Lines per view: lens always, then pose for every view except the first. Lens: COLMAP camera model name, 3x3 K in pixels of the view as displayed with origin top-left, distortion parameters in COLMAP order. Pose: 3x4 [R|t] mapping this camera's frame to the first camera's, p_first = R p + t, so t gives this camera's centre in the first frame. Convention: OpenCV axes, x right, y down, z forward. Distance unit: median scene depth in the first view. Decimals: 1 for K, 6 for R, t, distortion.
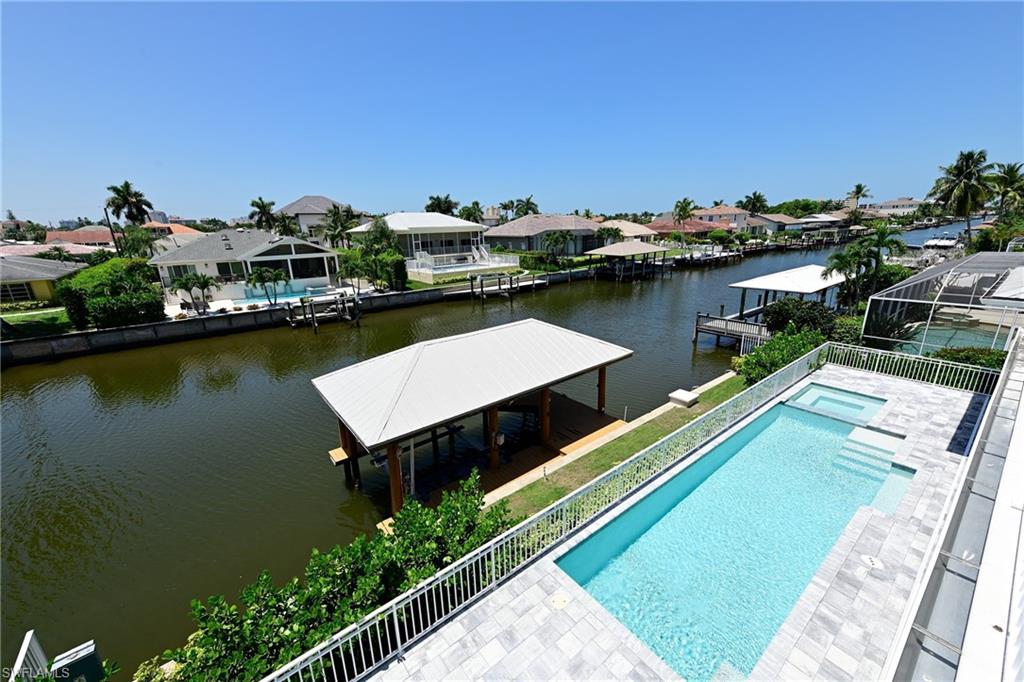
lens RADIAL K [[402.4, 0, 508.3], [0, 402.4, 344.9], [0, 0, 1]] dist [0.017548, -0.000083]
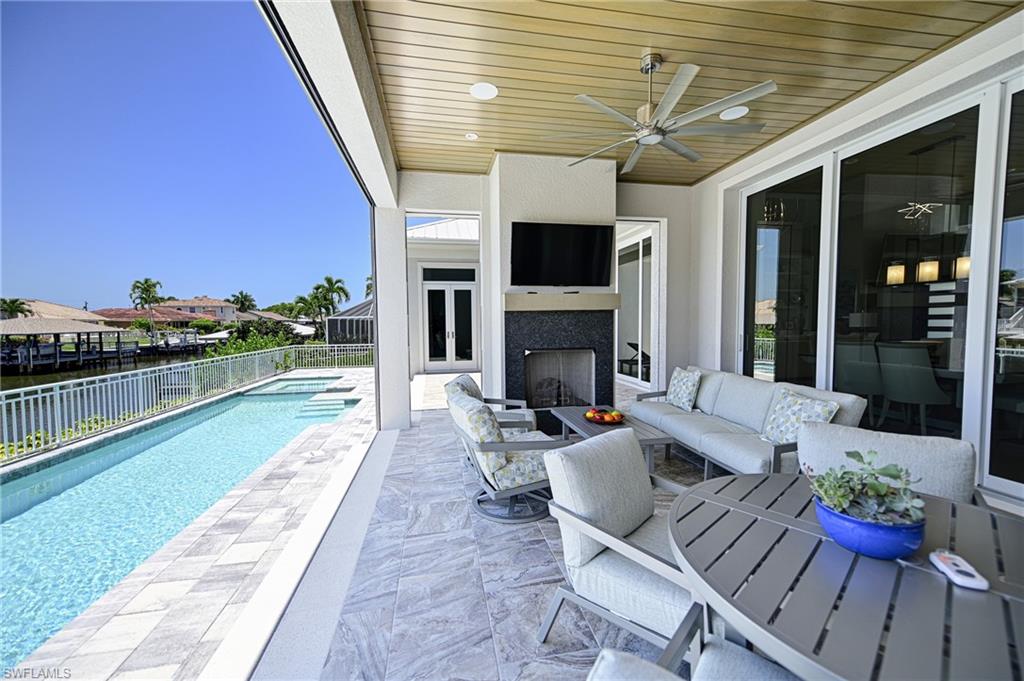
lens RADIAL K [[404.4, 0, 511.2], [0, 404.4, 344.0], [0, 0, 1]] dist [0.019709, 0.000001]
pose [[0.462120, -0.023993, 0.886493, 0.039314], [0.252964, 0.961669, -0.105840, 0.052000], [-0.849973, 0.273161, 0.450476, 0.028205]]
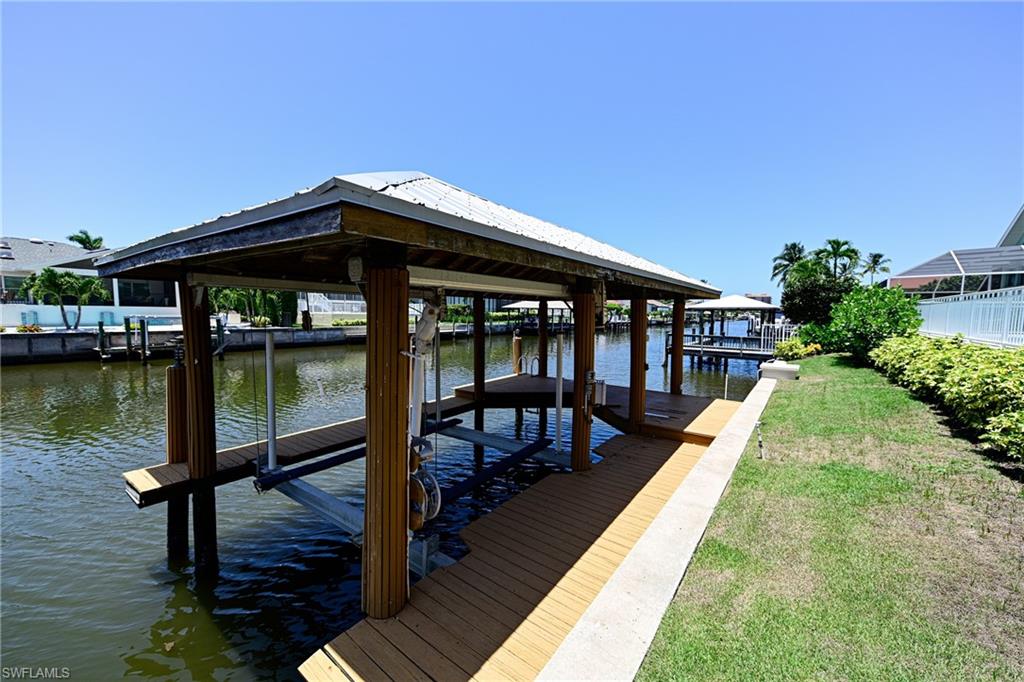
lens RADIAL K [[402.4, 0, 509.5], [0, 402.4, 343.8], [0, 0, 1]] dist [0.017548, -0.000083]
pose [[0.963714, 0.019427, 0.266230, -0.042751], [0.038142, 0.977093, -0.209366, 0.049453], [-0.264199, 0.211923, 0.940897, 0.109735]]
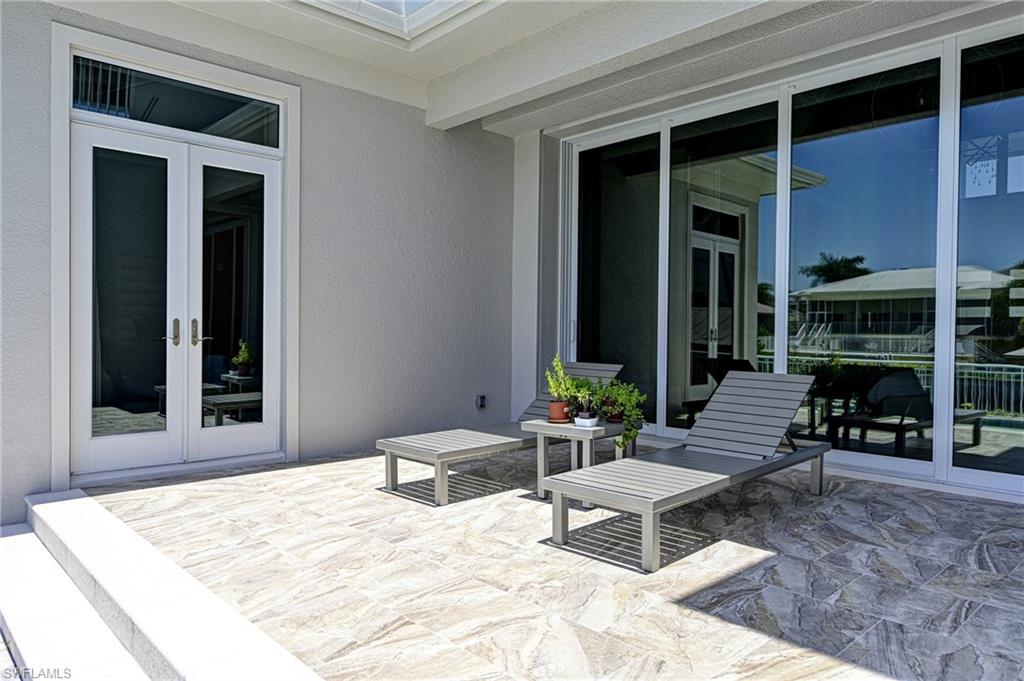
lens RADIAL K [[685.0, 0, 514.9], [0, 685.0, 340.4], [0, 0, 1]] dist [0.005253, 0.001422]
pose [[-0.085885, 0.015601, 0.996183, 0.098527], [0.277262, 0.960754, 0.008857, 0.034522], [-0.956948, 0.276964, -0.086840, 0.096552]]
